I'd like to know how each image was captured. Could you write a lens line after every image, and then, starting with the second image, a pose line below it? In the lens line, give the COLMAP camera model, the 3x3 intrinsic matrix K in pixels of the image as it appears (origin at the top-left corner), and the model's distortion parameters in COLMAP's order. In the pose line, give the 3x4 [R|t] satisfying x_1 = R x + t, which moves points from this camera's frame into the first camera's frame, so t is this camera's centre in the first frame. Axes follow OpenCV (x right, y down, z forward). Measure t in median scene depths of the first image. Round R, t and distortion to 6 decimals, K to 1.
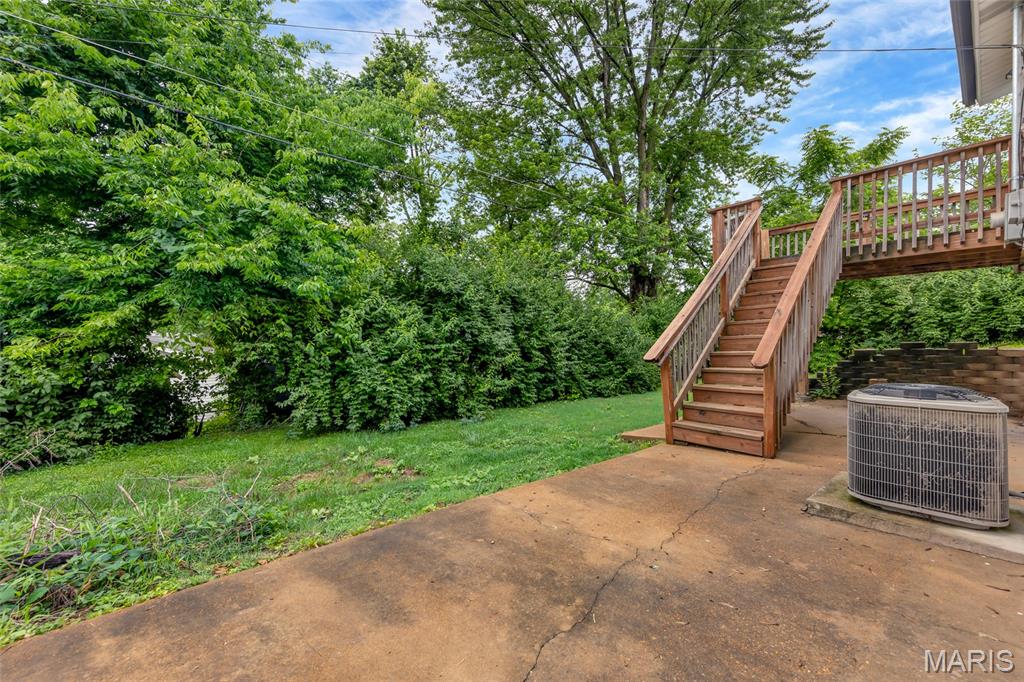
lens RADIAL K [[404.4, 0, 516.2], [0, 404.4, 337.8], [0, 0, 1]] dist [0.006401, -0.000602]
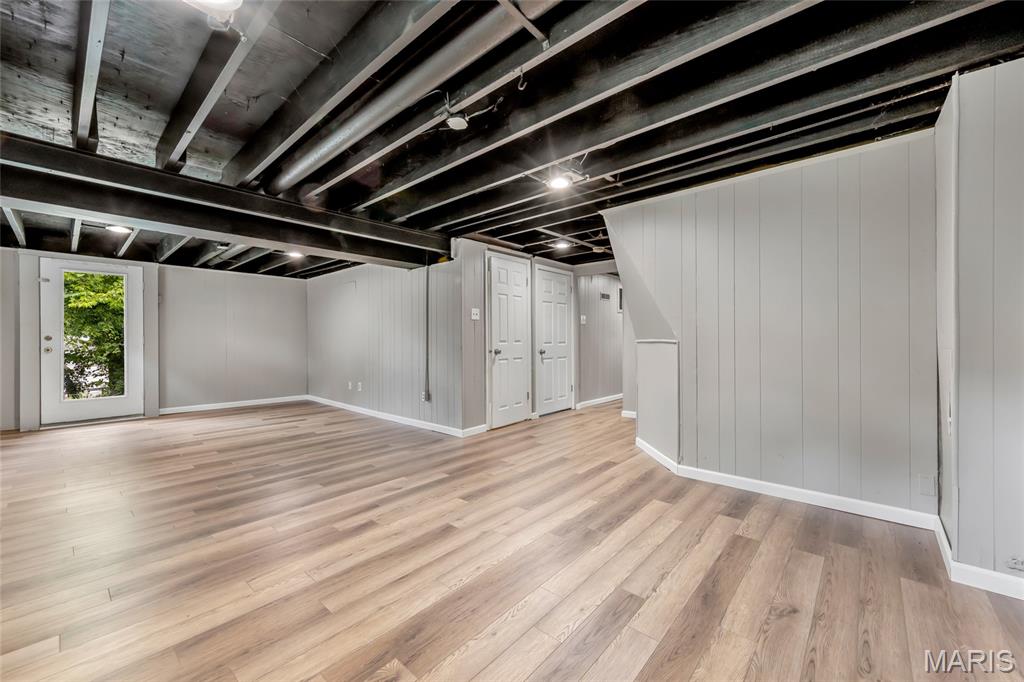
lens RADIAL K [[404.4, 0, 507.7], [0, 404.4, 342.8], [0, 0, 1]] dist [0.006401, -0.000602]
pose [[0.991217, -0.007010, 0.132061, 0.855792], [0.005633, 0.999926, 0.010797, 0.000487], [-0.132127, -0.009959, 0.991183, -1.047832]]
